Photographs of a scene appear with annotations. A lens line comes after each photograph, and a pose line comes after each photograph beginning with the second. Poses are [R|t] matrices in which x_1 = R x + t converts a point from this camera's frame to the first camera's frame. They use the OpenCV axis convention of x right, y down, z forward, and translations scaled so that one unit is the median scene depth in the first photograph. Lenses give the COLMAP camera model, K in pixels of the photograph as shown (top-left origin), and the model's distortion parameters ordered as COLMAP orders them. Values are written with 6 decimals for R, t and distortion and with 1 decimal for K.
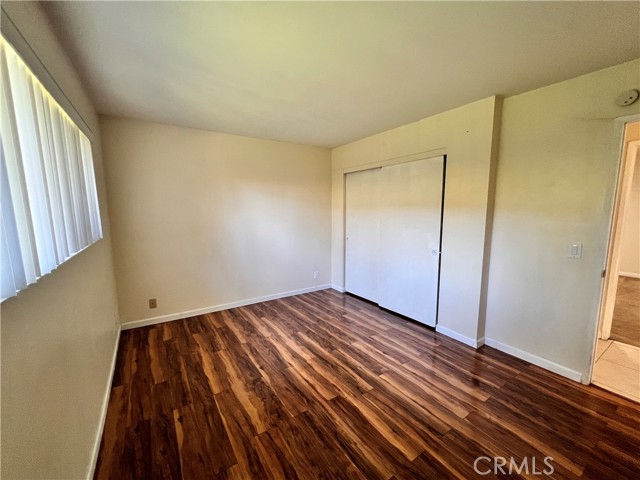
lens RADIAL K [[257.9, 0, 322.2], [0, 257.9, 242.3], [0, 0, 1]] dist [-0.000206, -0.000269]
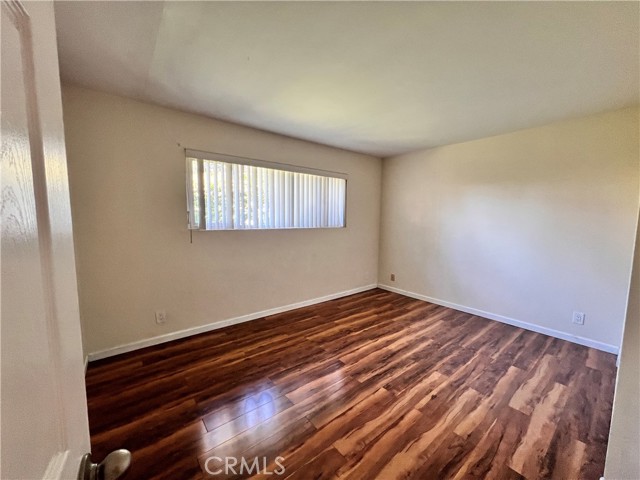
lens RADIAL K [[257.9, 0, 325.8], [0, 257.9, 239.4], [0, 0, 1]] dist [-0.000206, -0.000269]
pose [[0.112004, 0.090736, -0.989557, 0.813712], [-0.142173, 0.987041, 0.074414, -0.031478], [0.983485, 0.132354, 0.123452, 0.477534]]
